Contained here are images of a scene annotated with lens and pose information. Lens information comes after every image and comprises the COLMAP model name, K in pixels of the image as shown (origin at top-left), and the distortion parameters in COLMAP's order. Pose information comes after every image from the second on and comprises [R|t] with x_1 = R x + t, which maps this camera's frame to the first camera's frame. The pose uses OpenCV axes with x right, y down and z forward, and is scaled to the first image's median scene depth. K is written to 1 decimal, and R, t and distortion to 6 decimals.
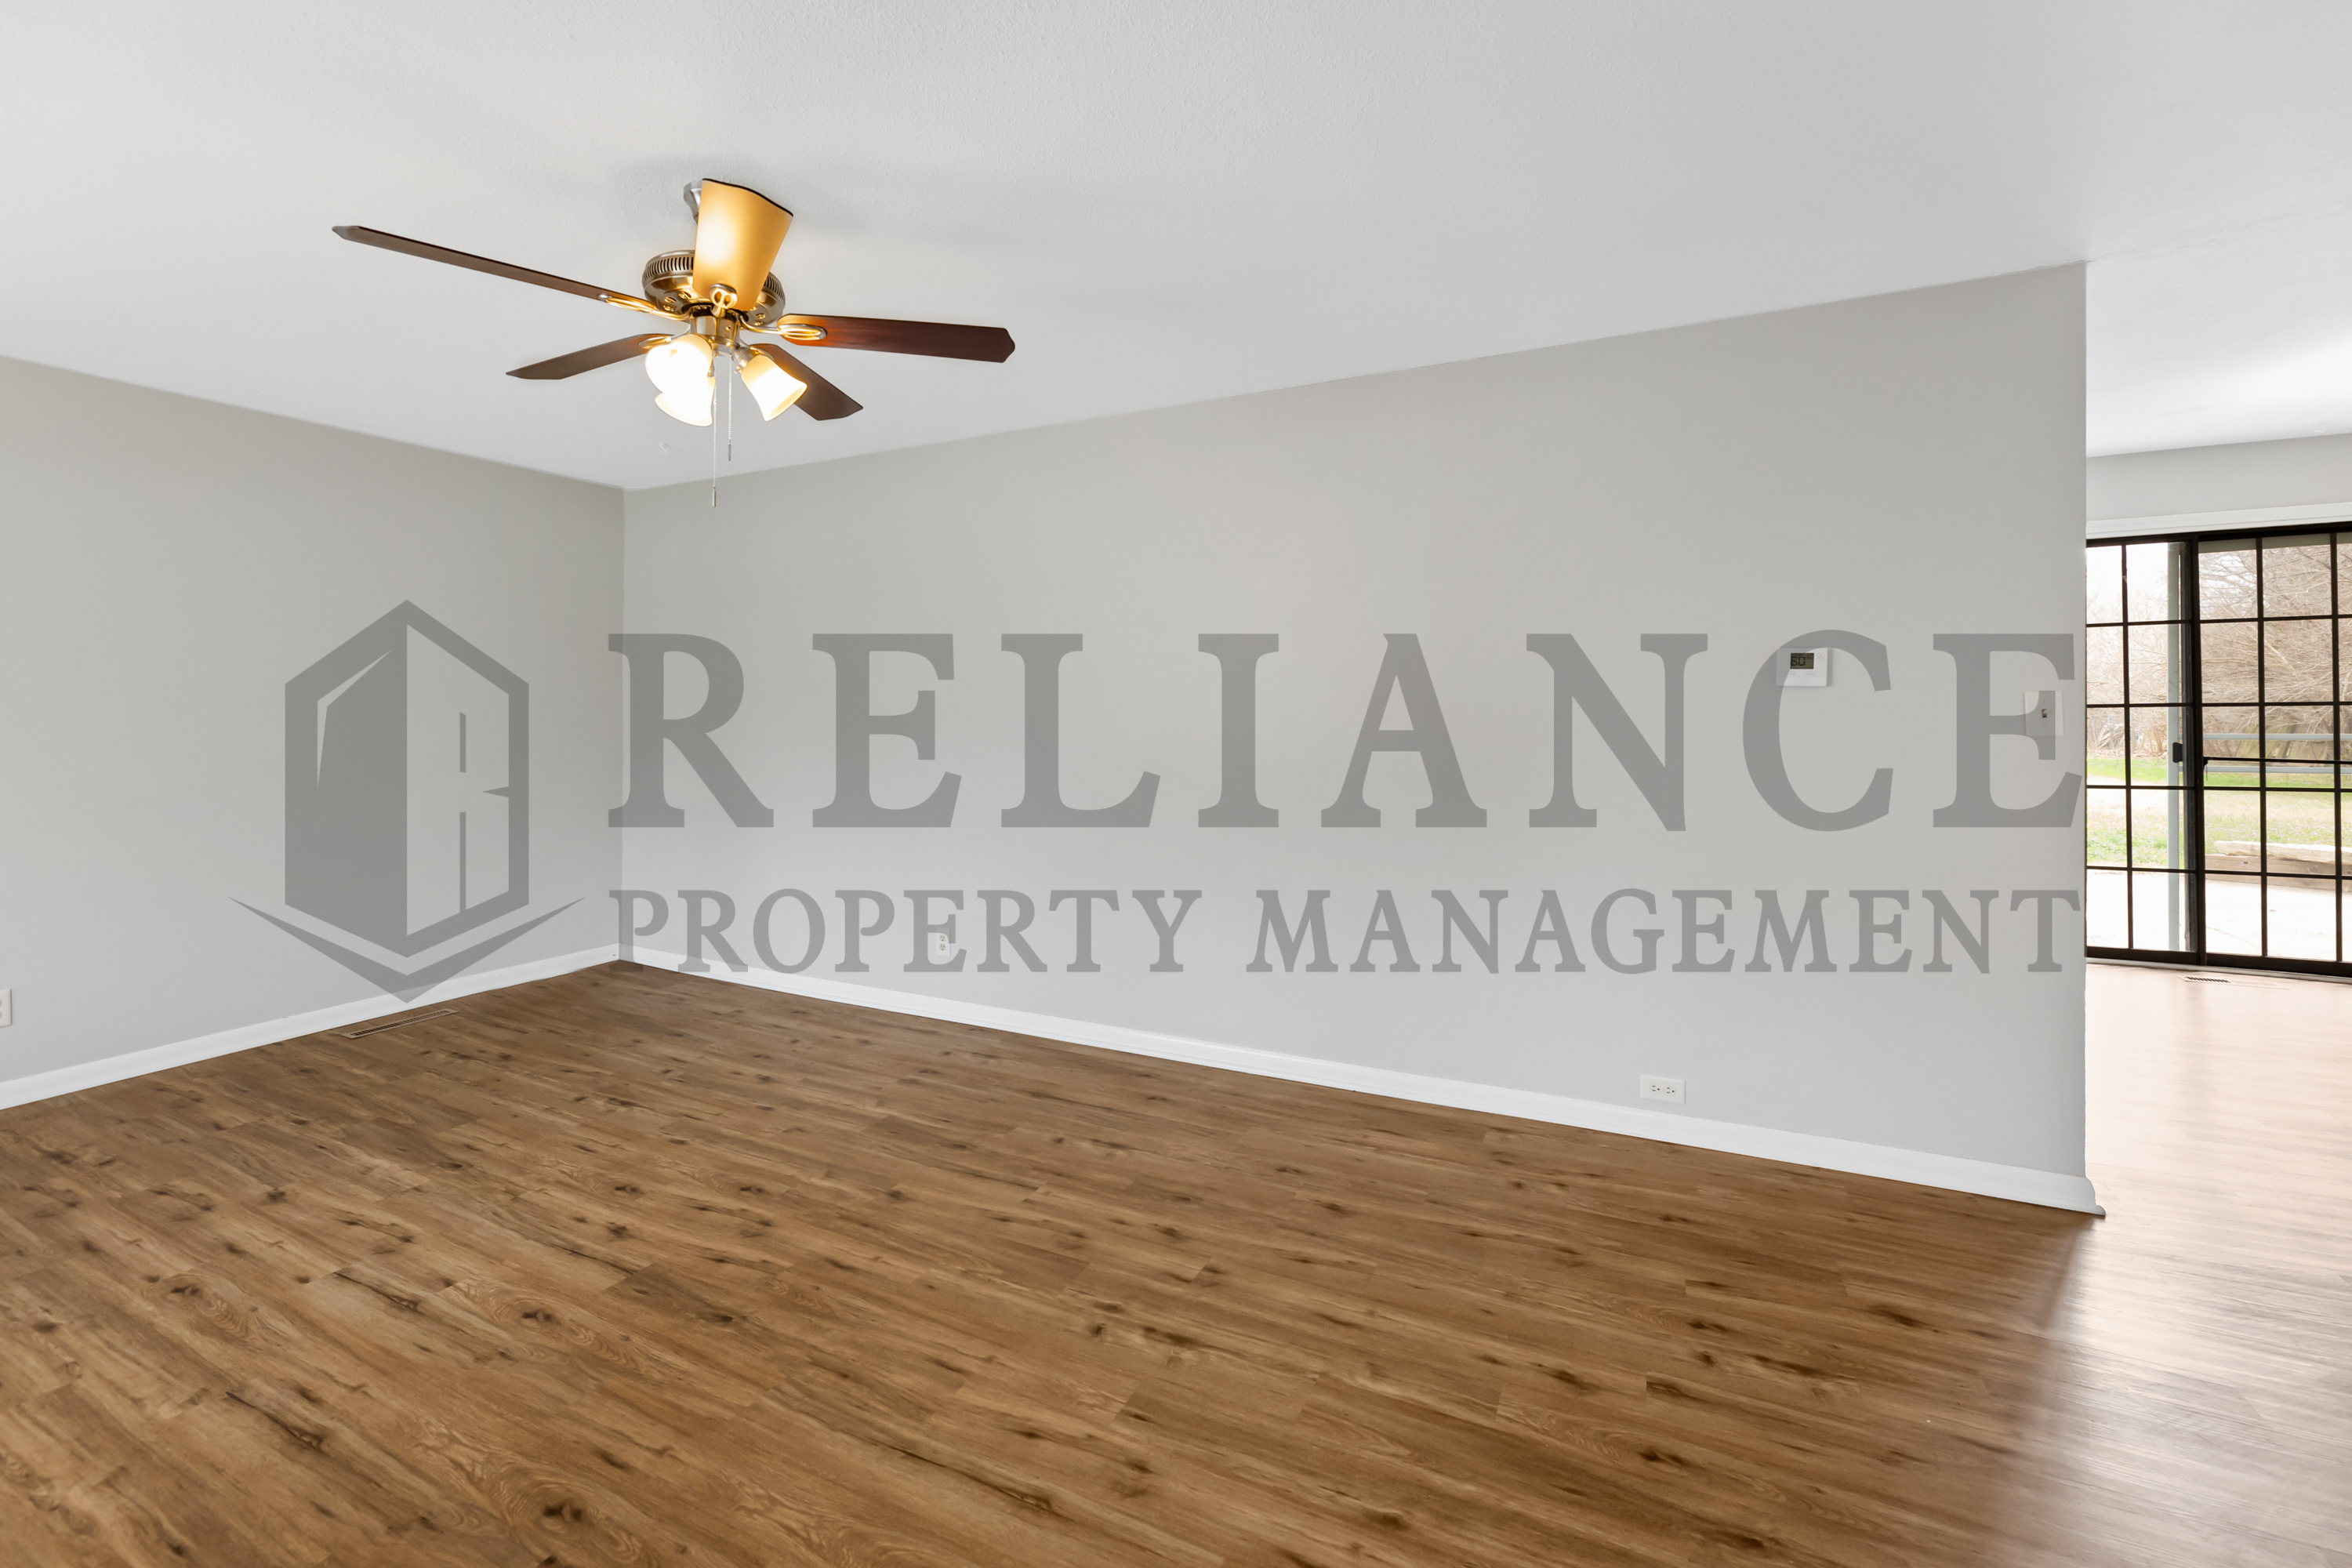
lens RADIAL K [[965.4, 0, 1169.7], [0, 965.4, 708.4], [0, 0, 1]] dist [-0.000070, 0.000273]
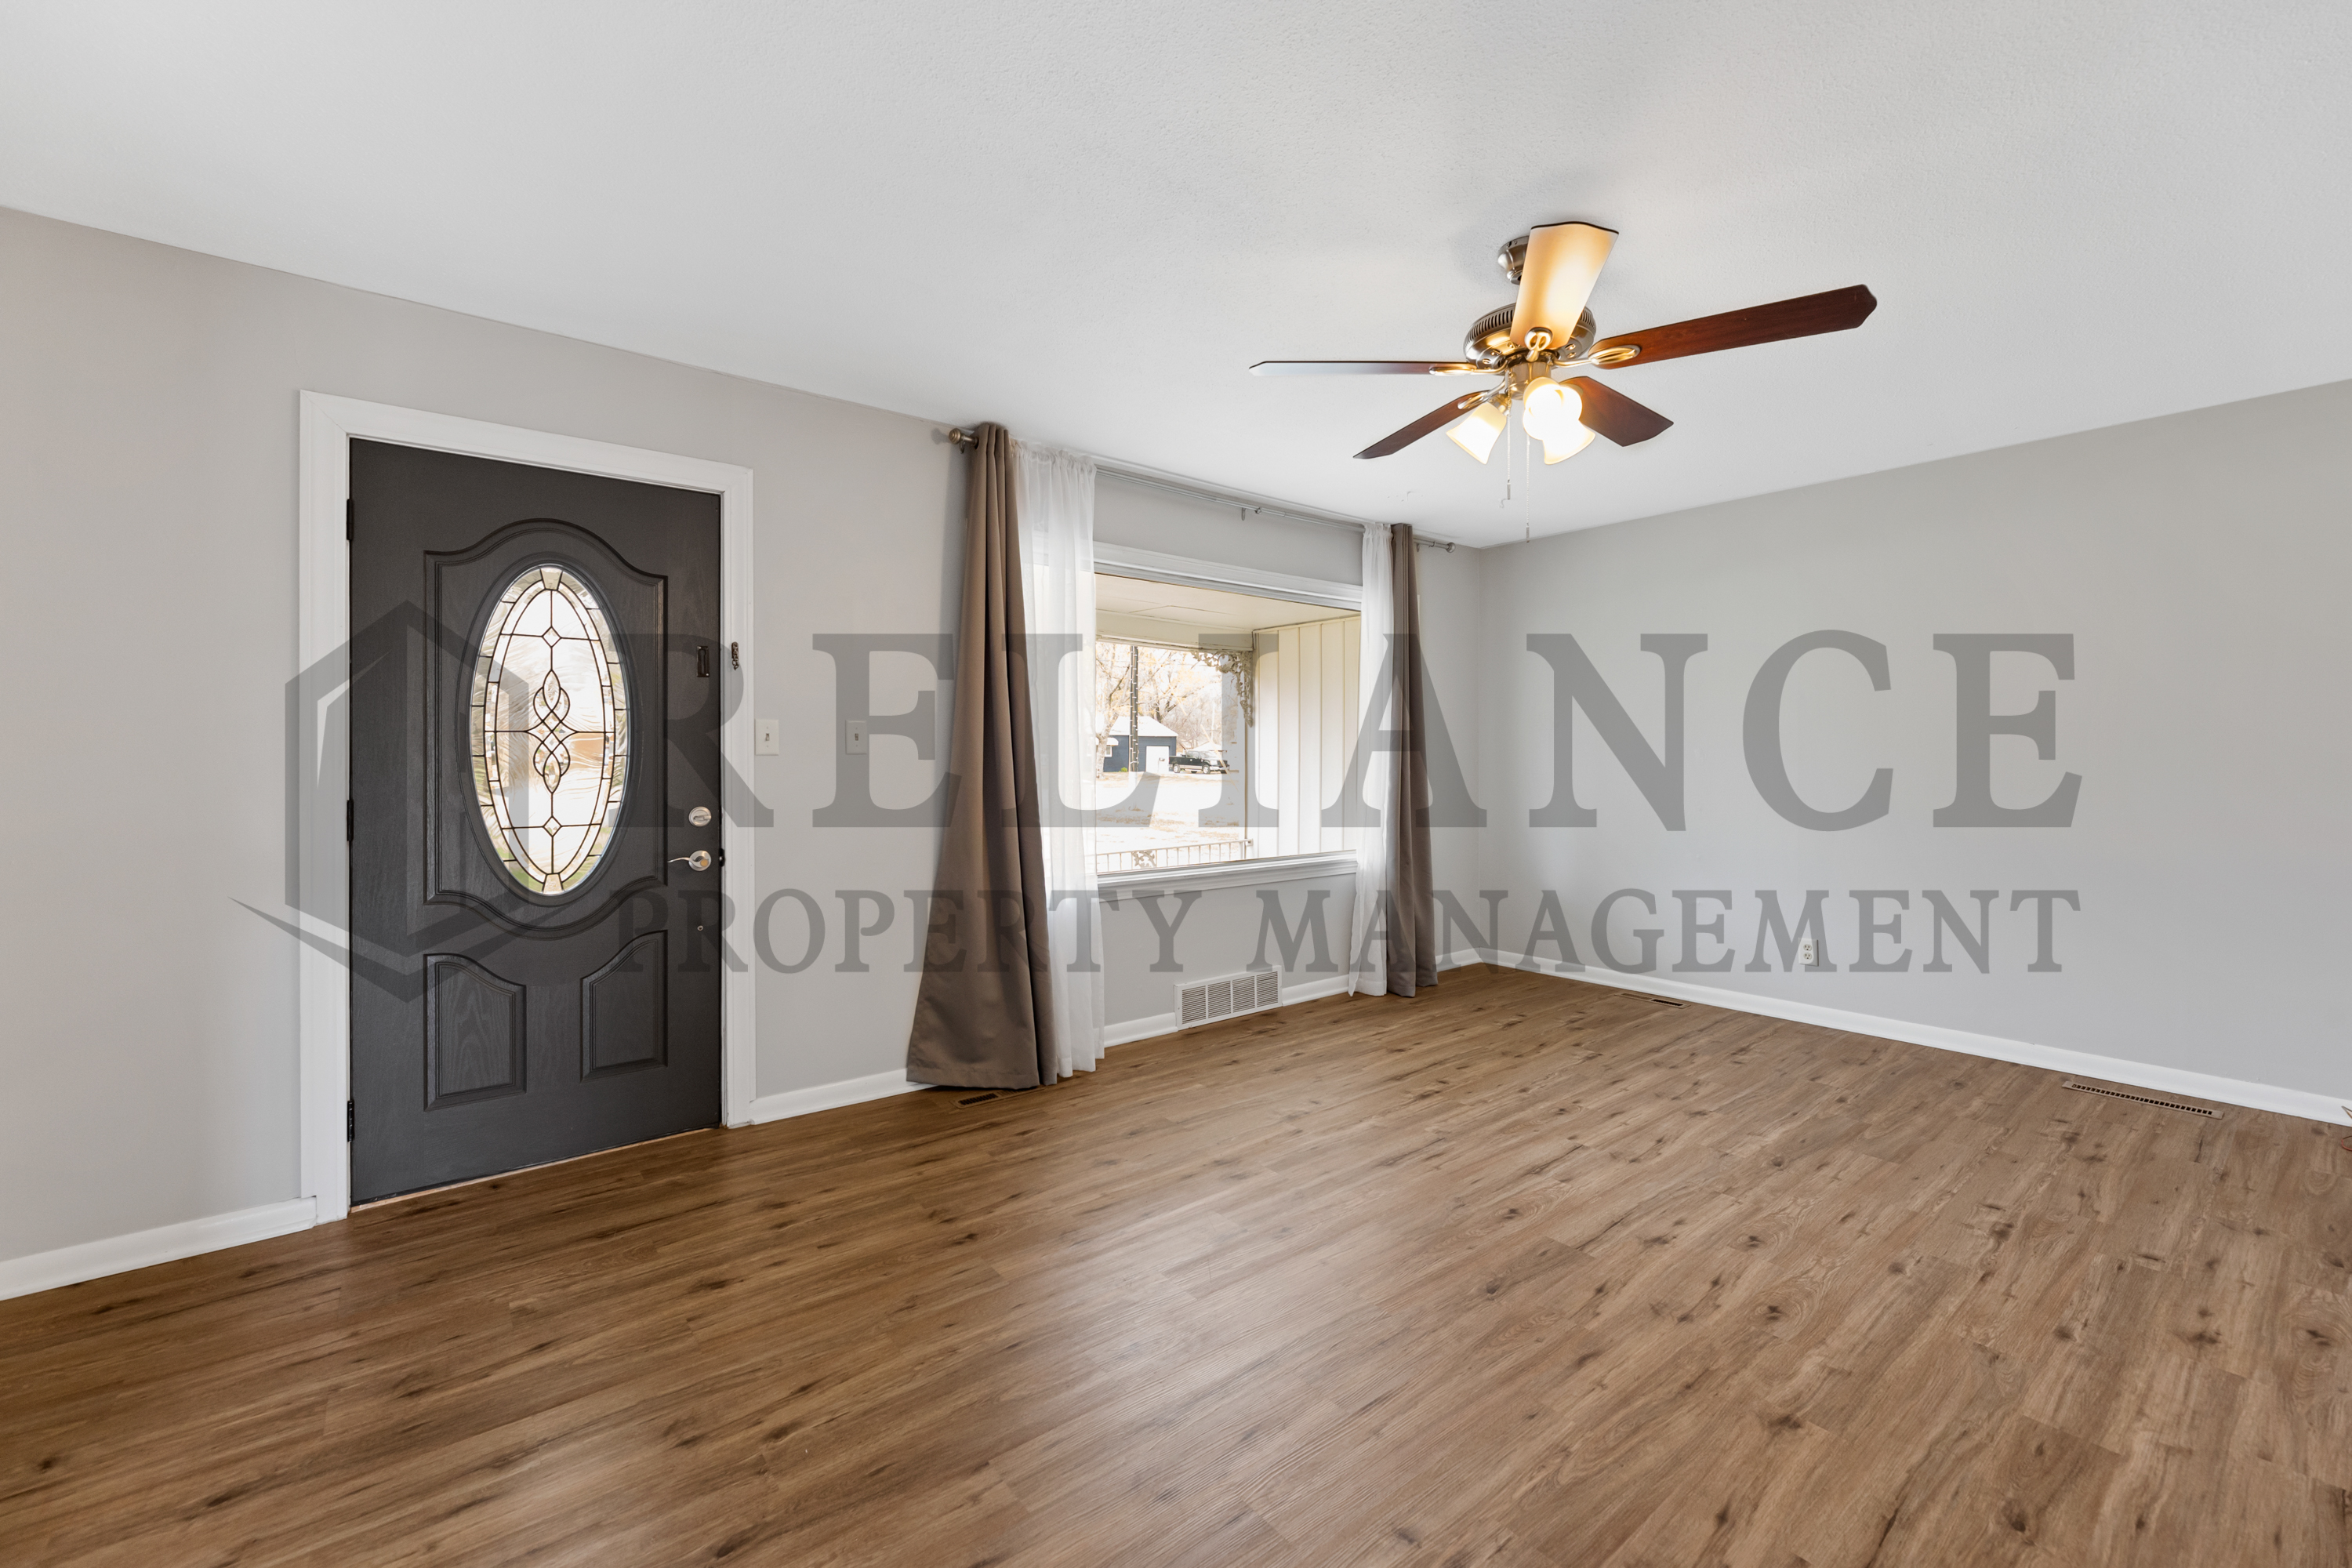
lens RADIAL K [[965.4, 0, 1174.7], [0, 965.4, 765.9], [0, 0, 1]] dist [-0.000070, 0.000273]
pose [[-0.417884, 0.018973, -0.908302, 0.564935], [0.006504, 0.999819, 0.017892, 0.010011], [0.908477, 0.001570, -0.417932, 0.939947]]
